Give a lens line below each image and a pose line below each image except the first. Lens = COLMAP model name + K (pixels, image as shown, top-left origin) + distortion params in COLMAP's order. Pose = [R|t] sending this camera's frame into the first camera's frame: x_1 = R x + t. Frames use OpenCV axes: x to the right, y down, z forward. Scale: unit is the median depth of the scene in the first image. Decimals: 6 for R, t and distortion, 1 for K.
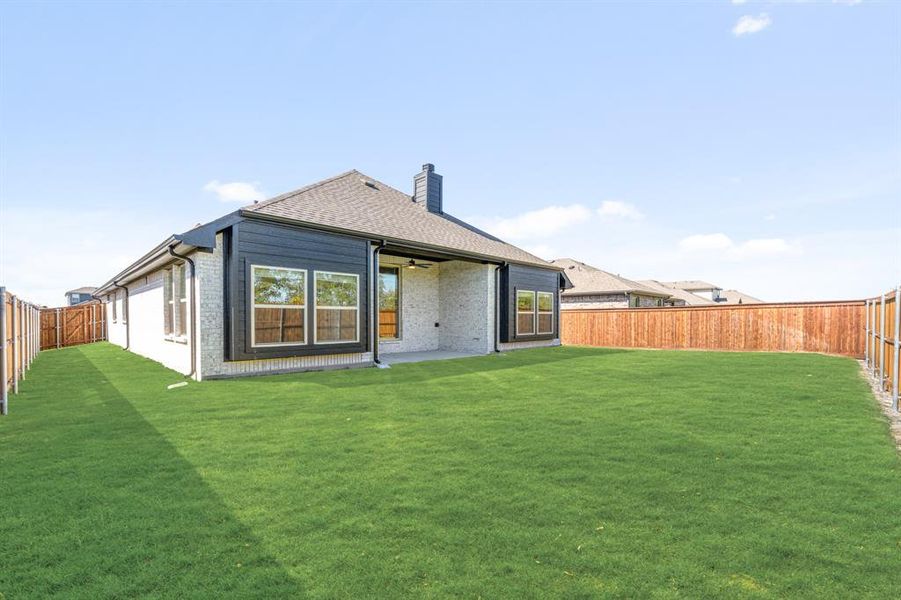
lens RADIAL K [[420.8, 0, 432.2], [0, 420.8, 323.4], [0, 0, 1]] dist [-0.013061, 0.000215]
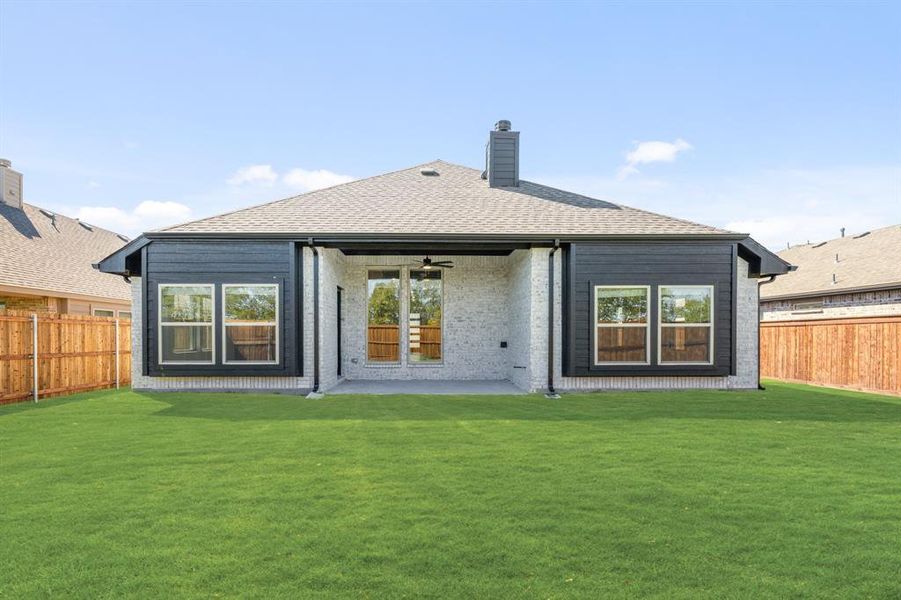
lens RADIAL K [[420.8, 0, 411.4], [0, 420.8, 338.8], [0, 0, 1]] dist [-0.013061, 0.000215]
pose [[0.702669, 0.003802, -0.711506, 0.444620], [-0.006258, 0.999980, -0.000837, -0.005224], [0.711489, 0.005040, 0.702679, 0.433313]]
